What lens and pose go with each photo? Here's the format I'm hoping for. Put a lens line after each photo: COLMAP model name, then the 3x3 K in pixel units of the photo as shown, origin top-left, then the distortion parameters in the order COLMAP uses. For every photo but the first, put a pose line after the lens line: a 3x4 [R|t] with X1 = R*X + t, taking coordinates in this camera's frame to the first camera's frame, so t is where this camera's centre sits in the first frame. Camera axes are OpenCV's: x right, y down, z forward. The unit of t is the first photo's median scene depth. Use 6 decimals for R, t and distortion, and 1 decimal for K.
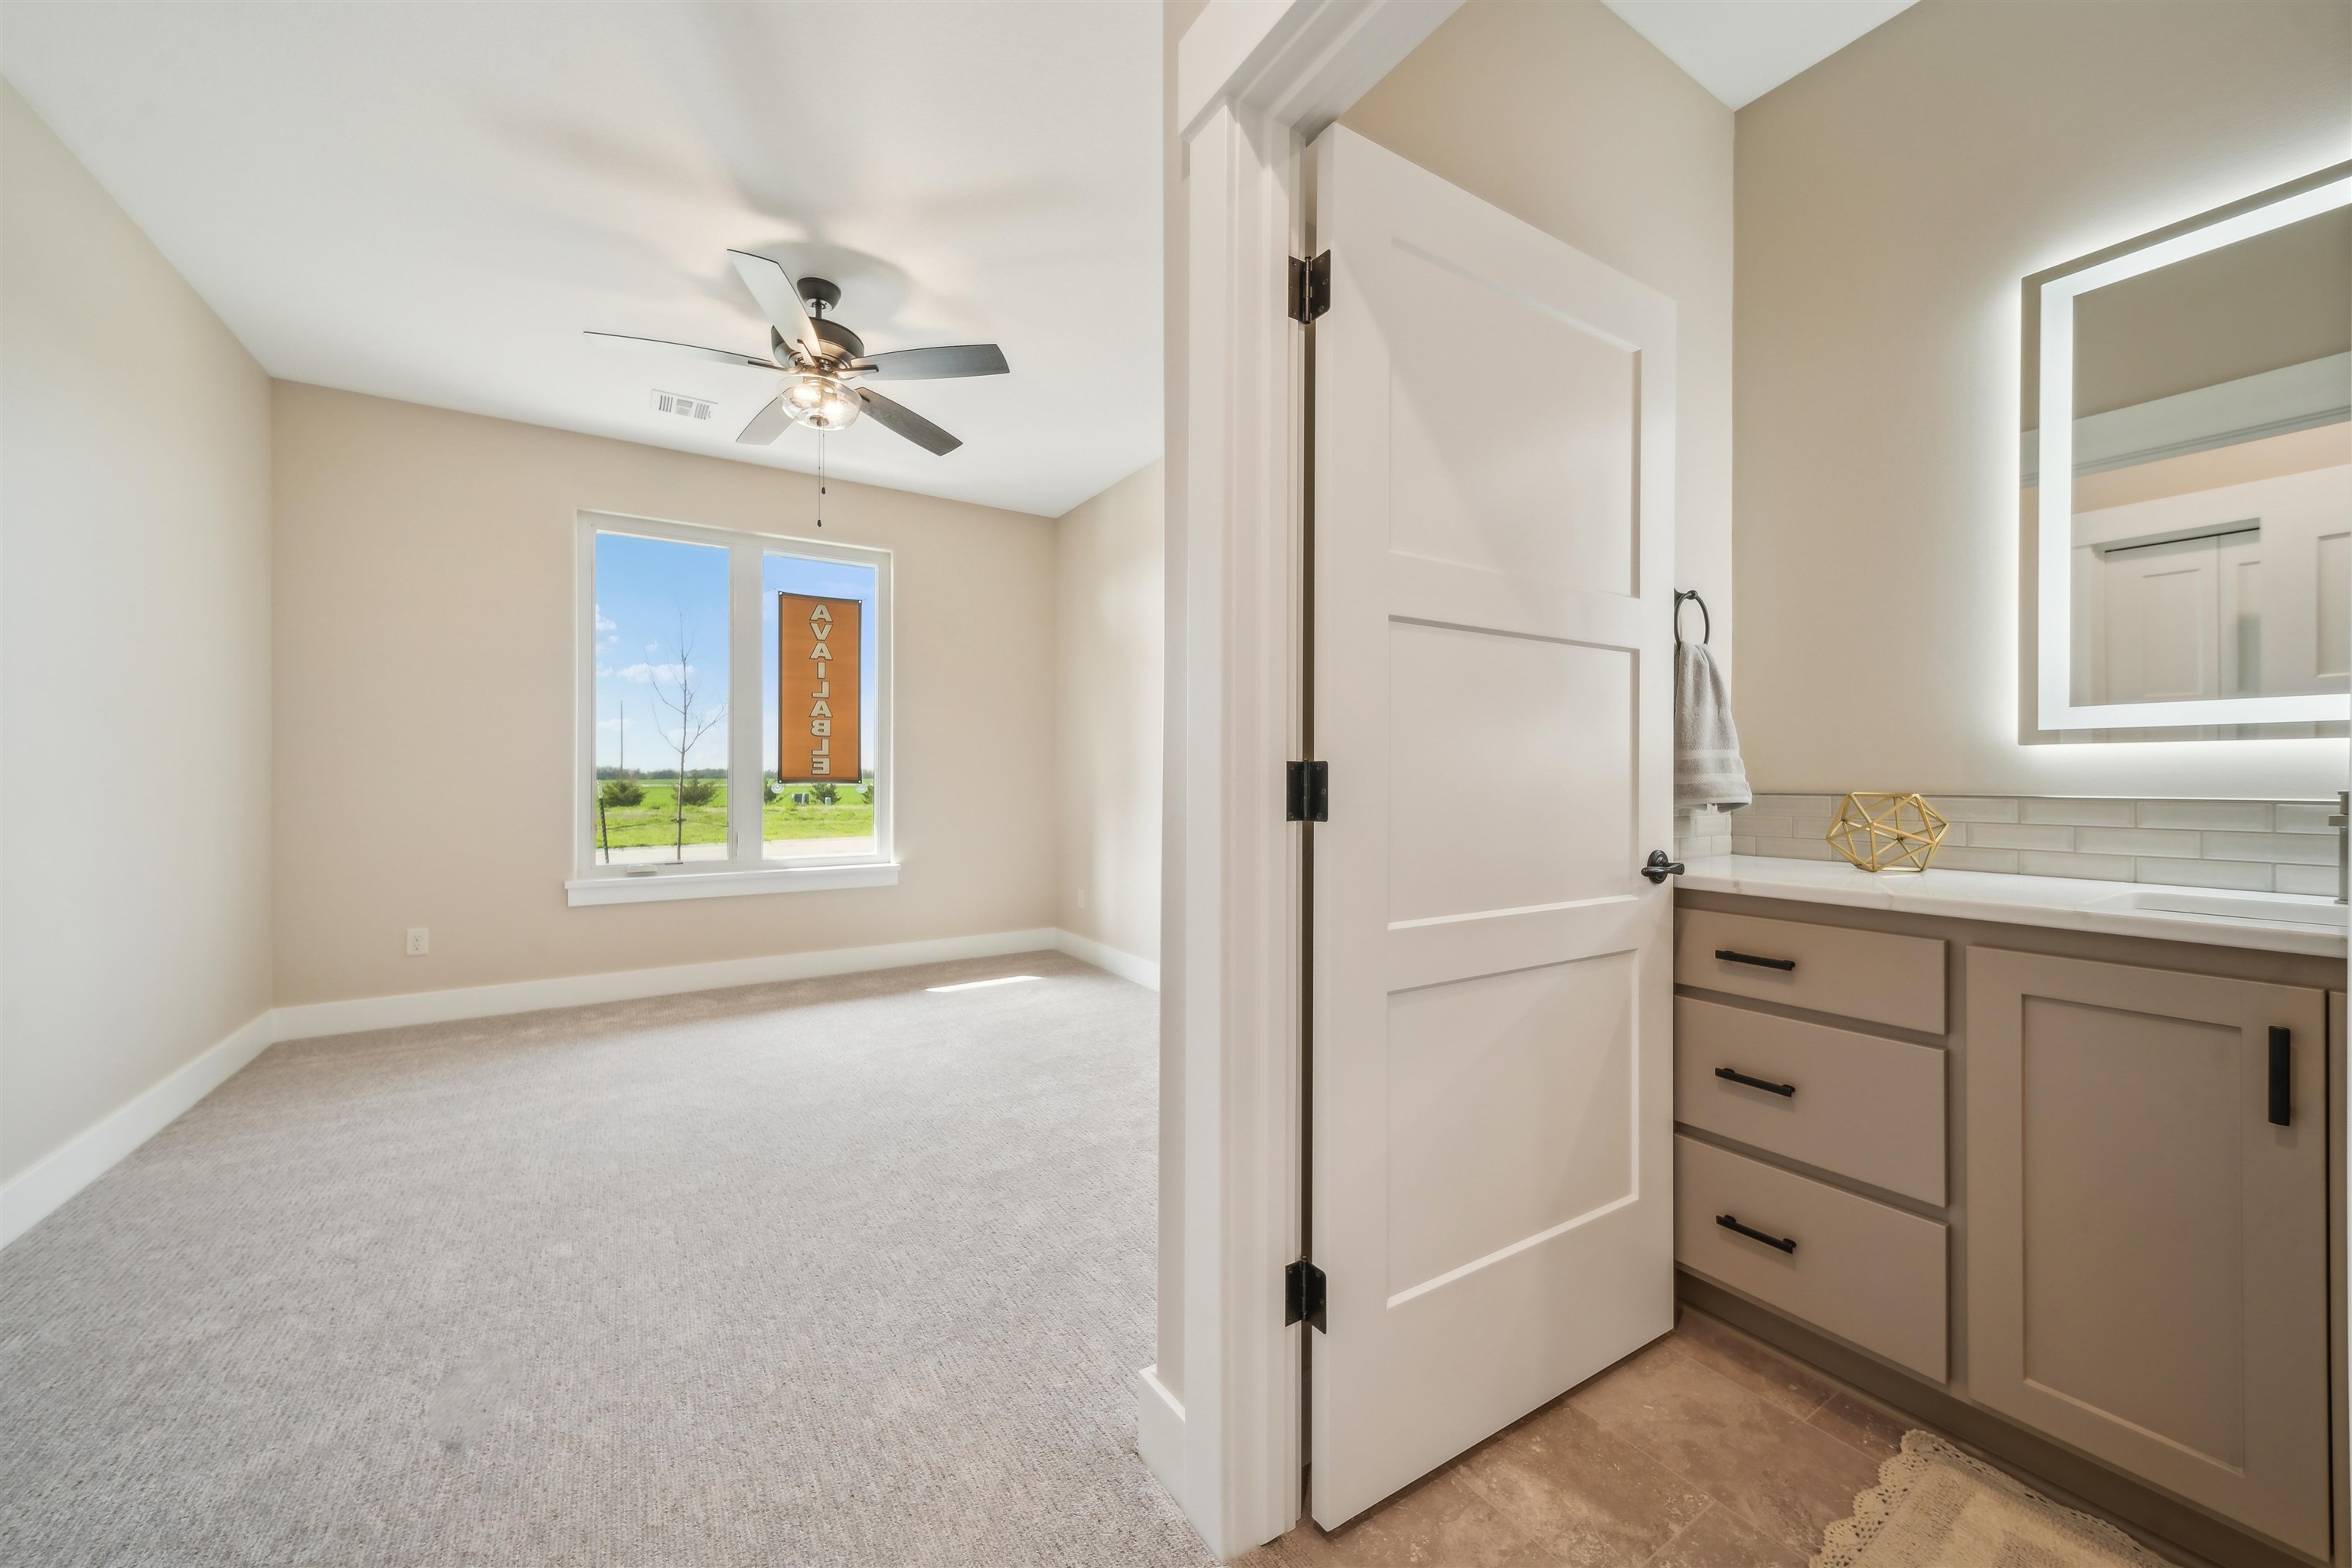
lens RADIAL K [[857.1, 0, 1158.1], [0, 857.1, 782.2], [0, 0, 1]] dist [0.008508, -0.000144]
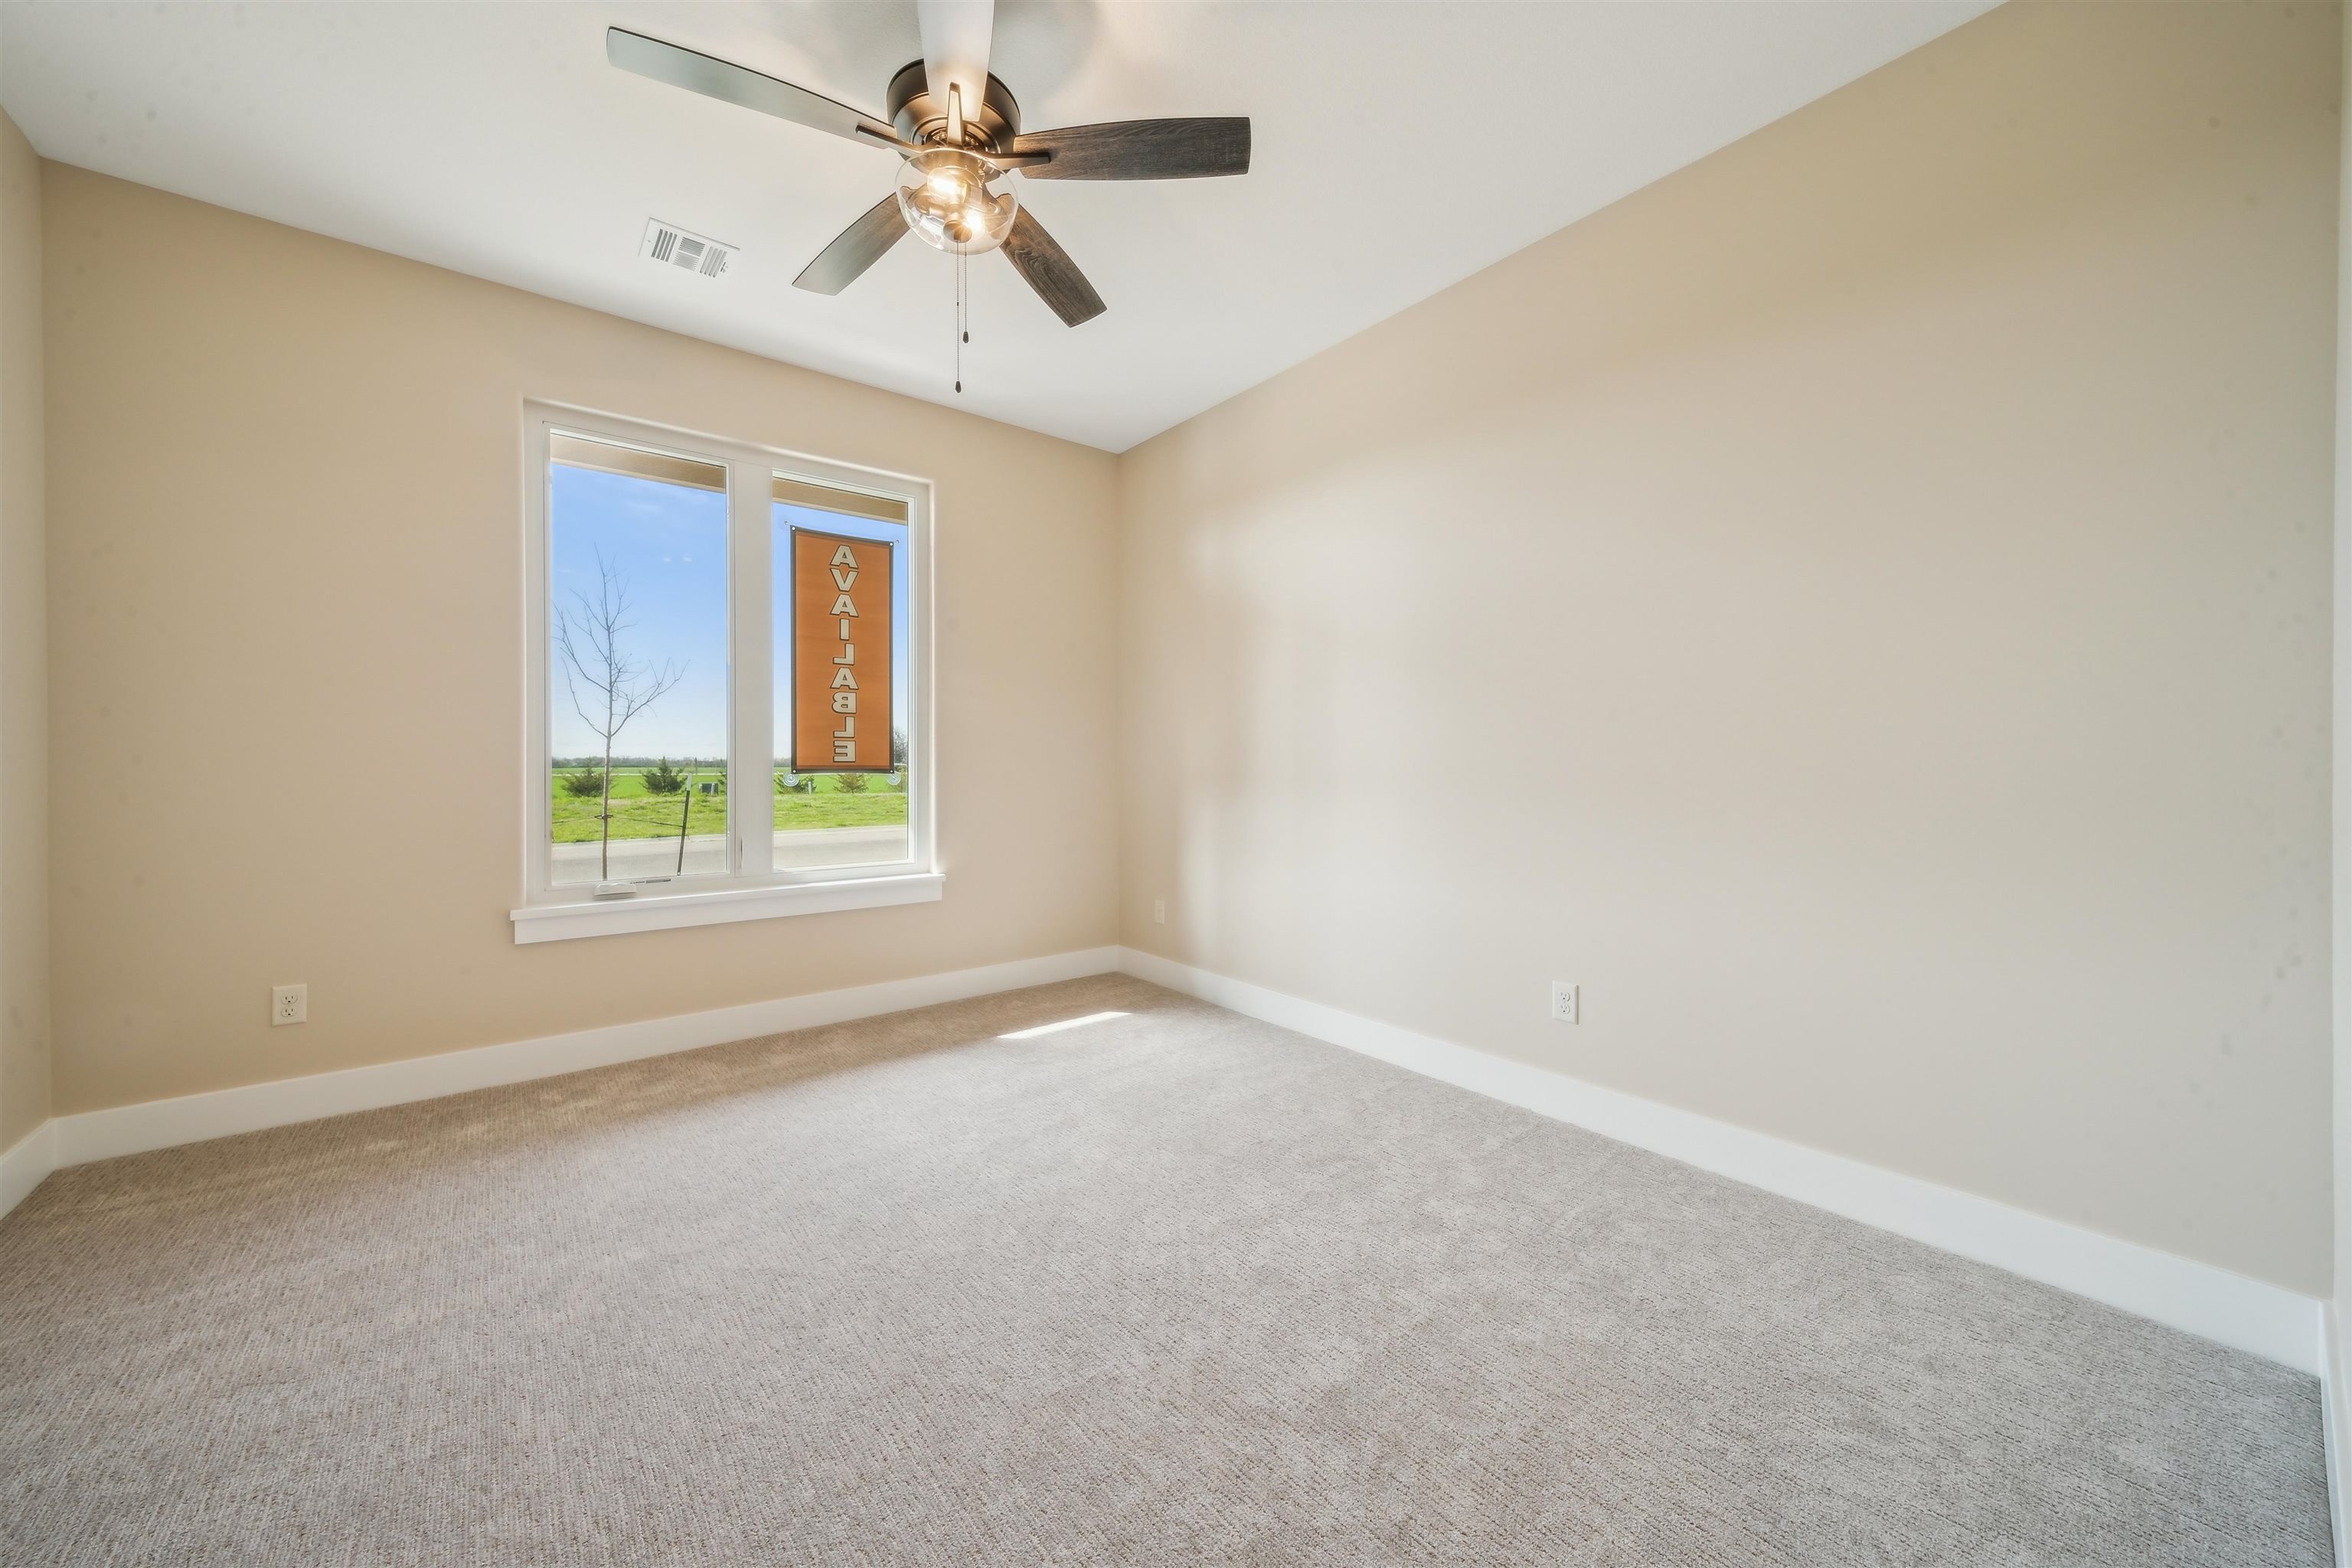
lens RADIAL K [[868.0, 0, 1171.3], [0, 868.0, 772.6], [0, 0, 1]] dist [0.009950, -0.000006]
pose [[0.995183, -0.004254, 0.097940, -0.210281], [0.003868, 0.999984, 0.004127, -0.001926], [-0.097956, -0.003728, 0.995184, 0.217469]]
